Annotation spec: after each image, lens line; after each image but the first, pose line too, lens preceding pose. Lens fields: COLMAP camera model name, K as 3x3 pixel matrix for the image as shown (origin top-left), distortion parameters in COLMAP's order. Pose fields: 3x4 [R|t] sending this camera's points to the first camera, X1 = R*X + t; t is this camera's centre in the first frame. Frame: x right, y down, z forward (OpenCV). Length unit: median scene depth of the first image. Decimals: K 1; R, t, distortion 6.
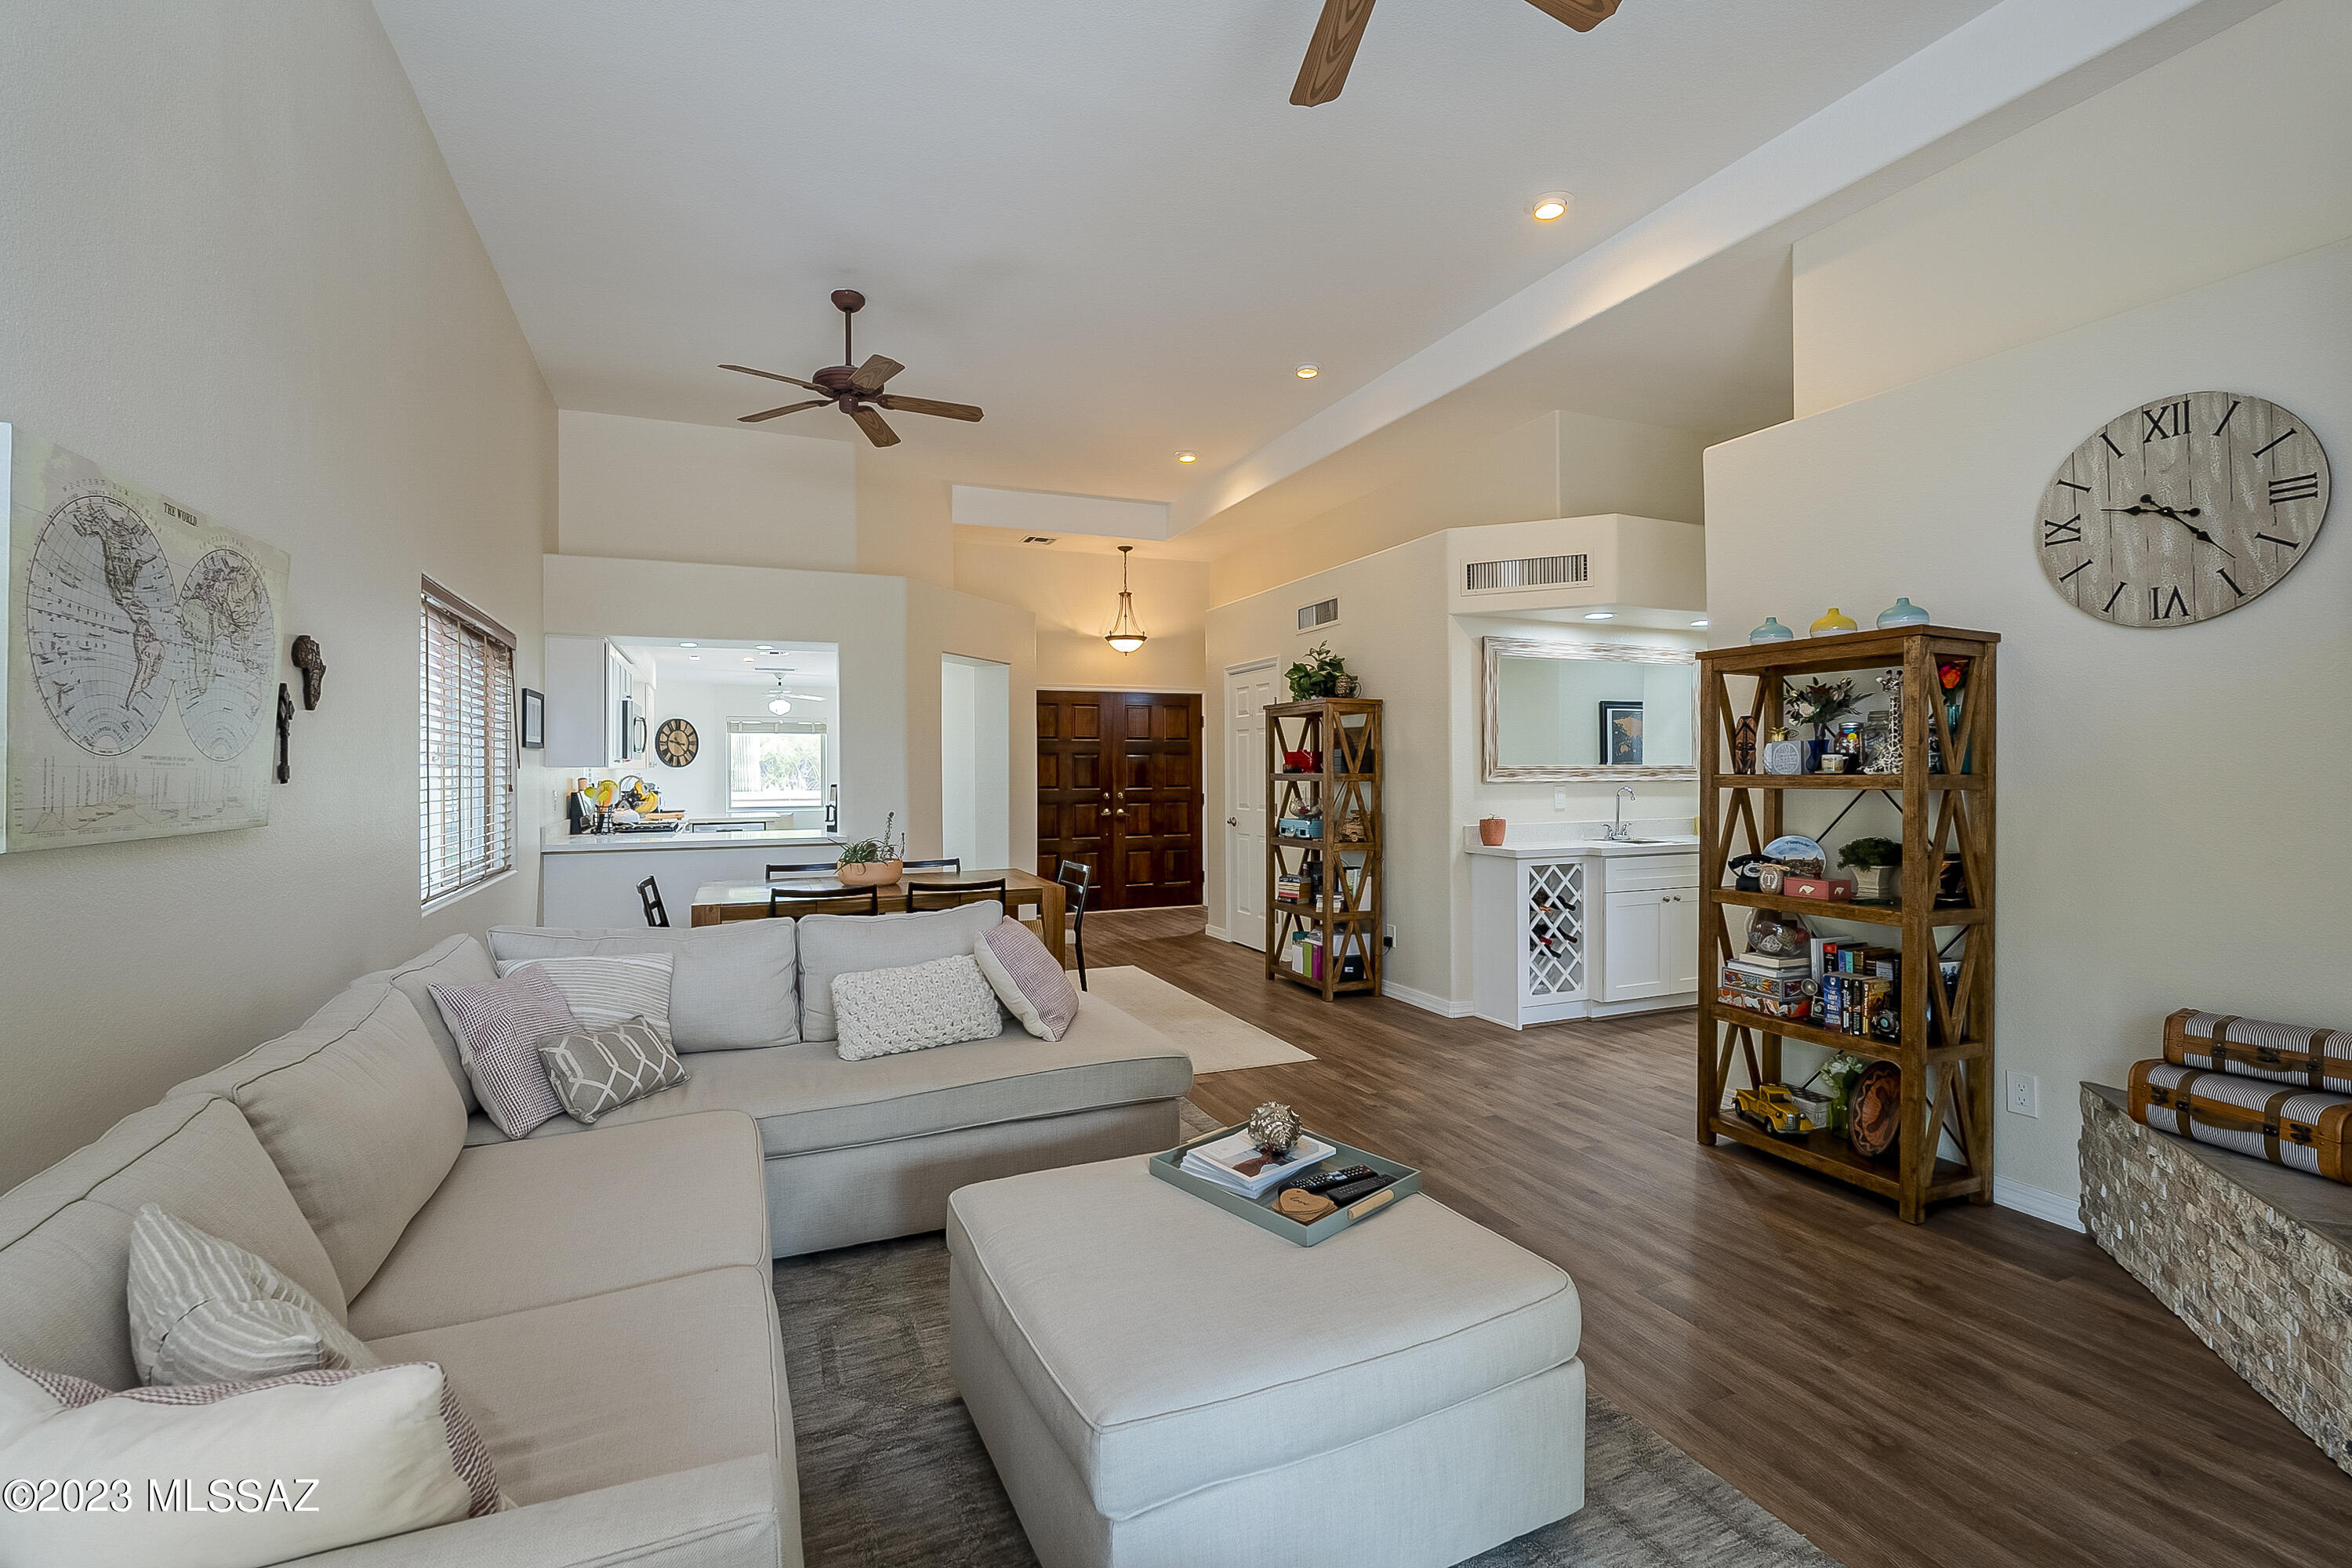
lens RADIAL K [[1034.8, 0, 1176.2], [0, 1034.8, 777.9], [0, 0, 1]] dist [-0.017699, 0.002089]
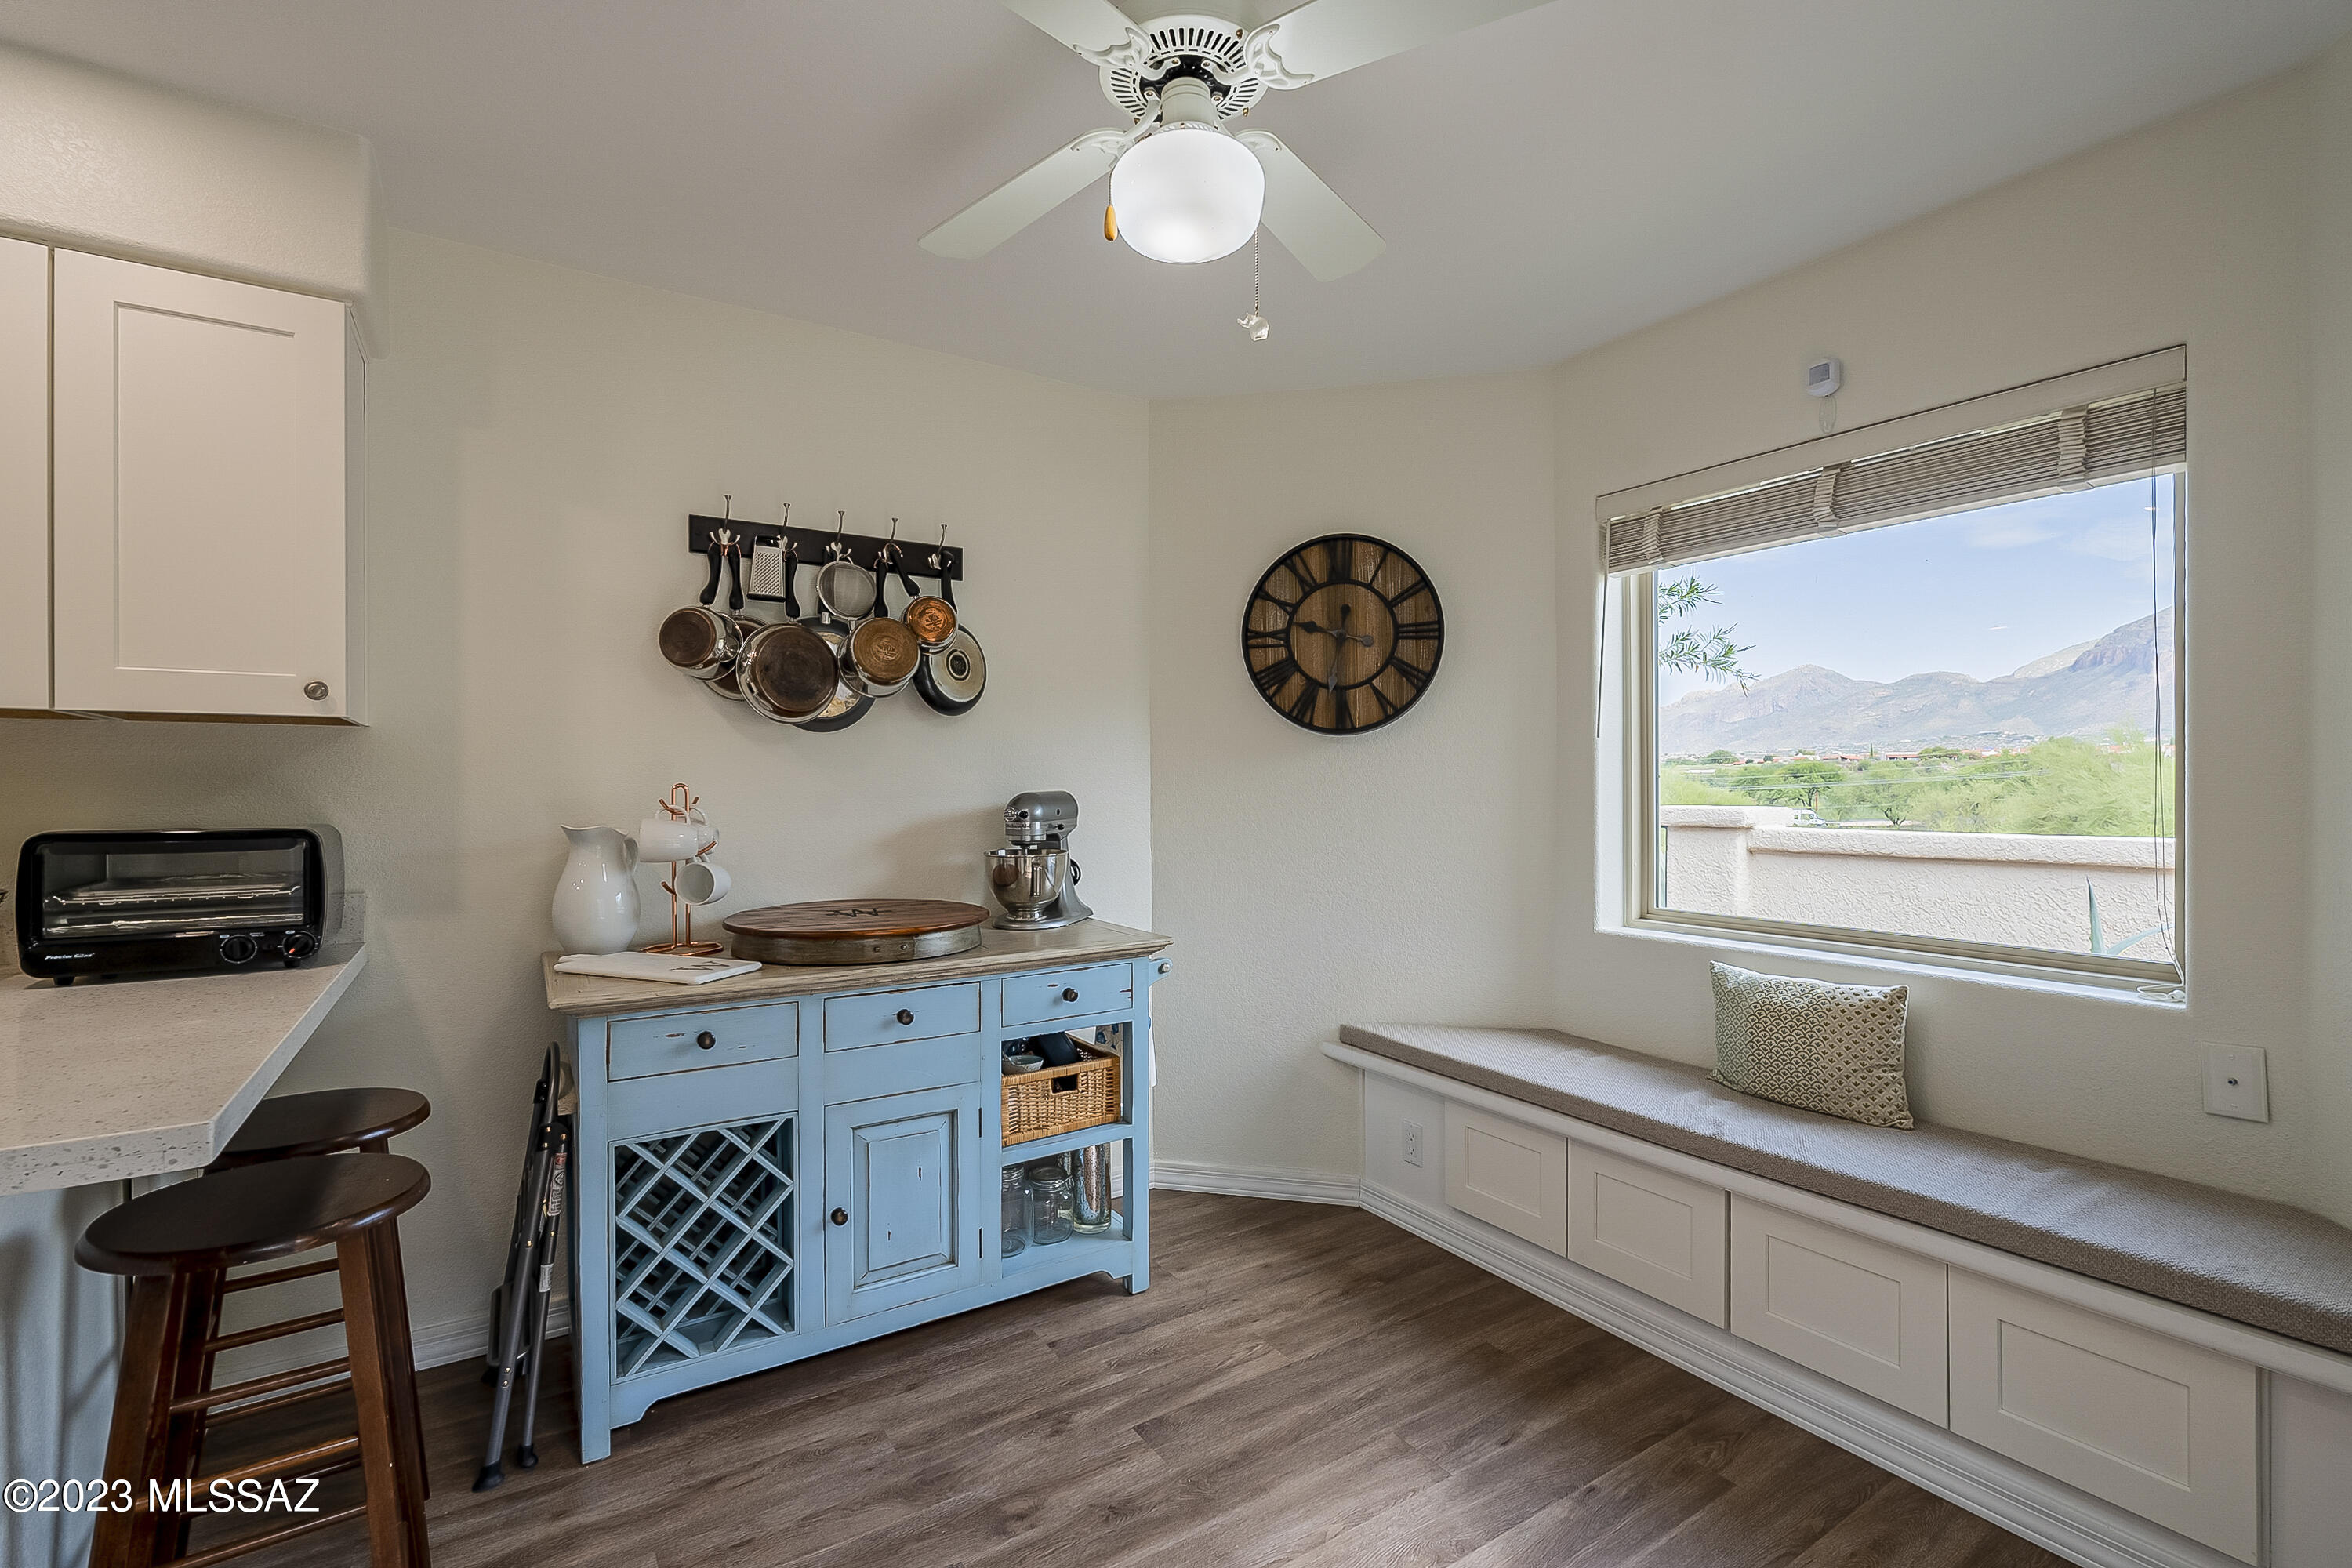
lens RADIAL K [[1034.8, 0, 1173.8], [0, 1034.8, 783.3], [0, 0, 1]] dist [-0.017699, 0.002089]
pose [[0.153323, 0.000990, -0.988176, -0.240696], [-0.005298, 0.999986, 0.000179, 0.002536], [0.988162, 0.005208, 0.153326, 0.921063]]
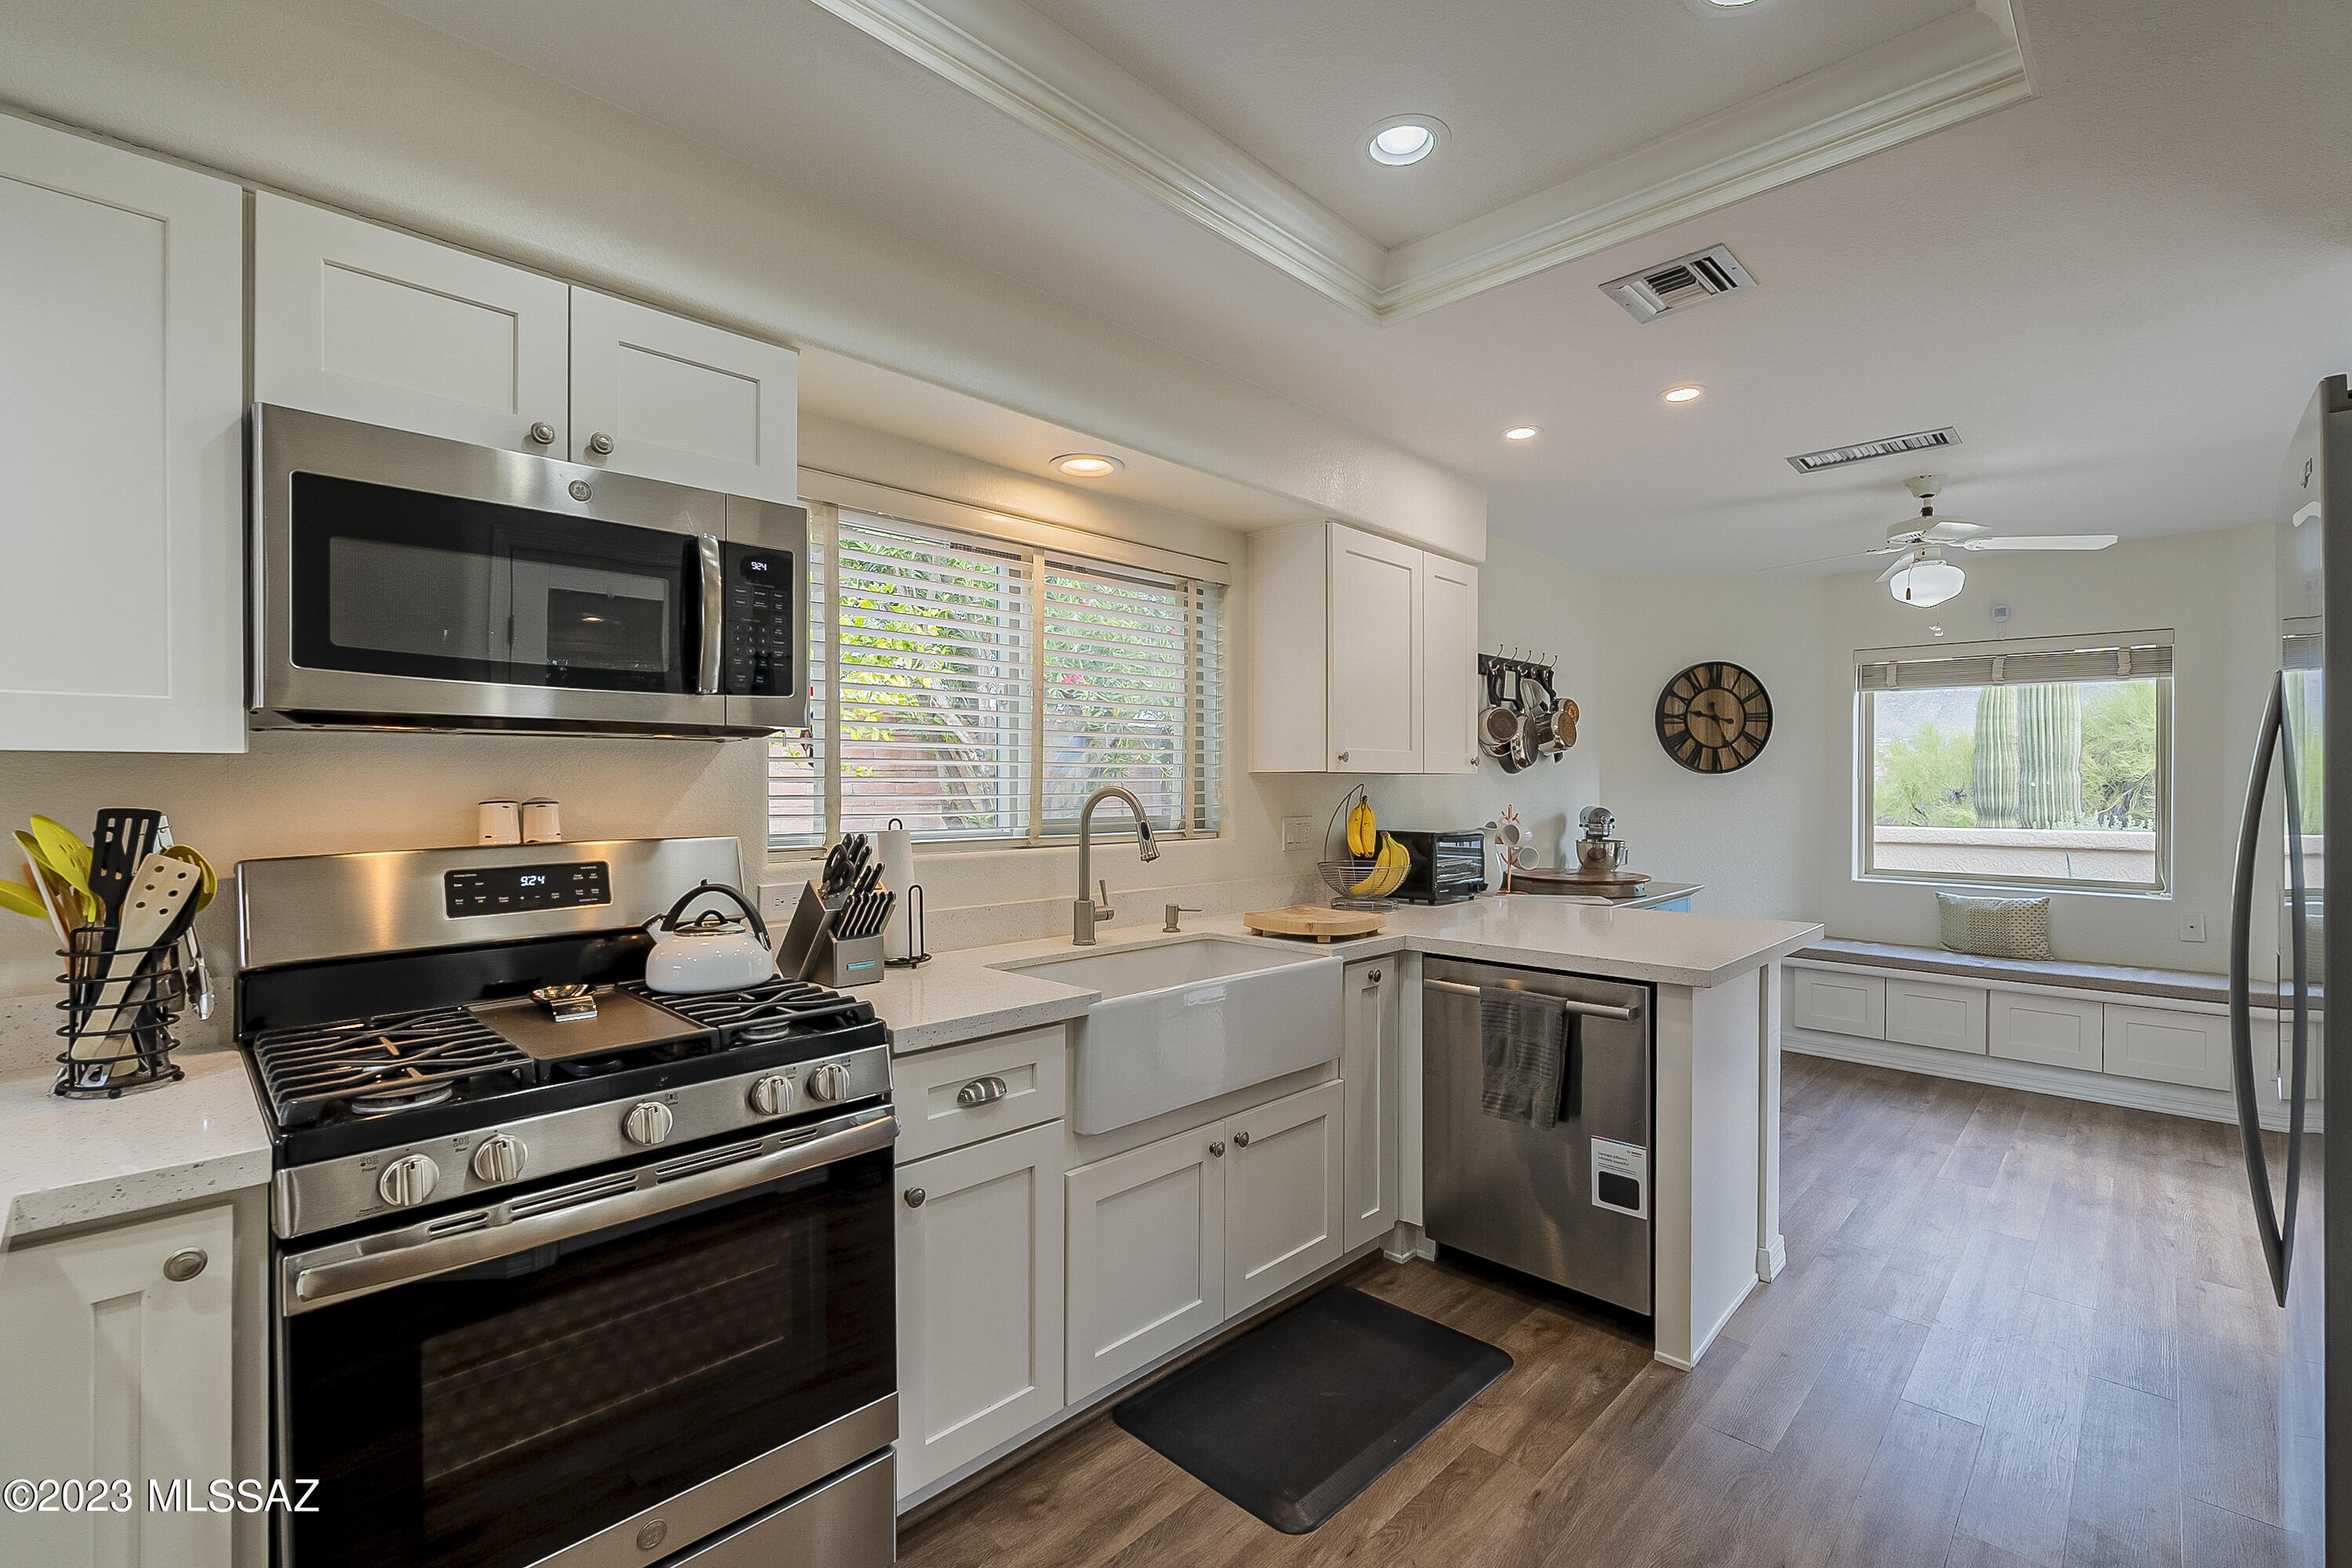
lens RADIAL K [[1034.8, 0, 1168.8], [0, 1034.8, 782.6], [0, 0, 1]] dist [-0.017699, 0.002089]
pose [[0.370303, 0.007181, -0.928883, -0.157355], [-0.009993, 0.999943, 0.003747, -0.005165], [0.928857, 0.007895, 0.370354, 0.616077]]
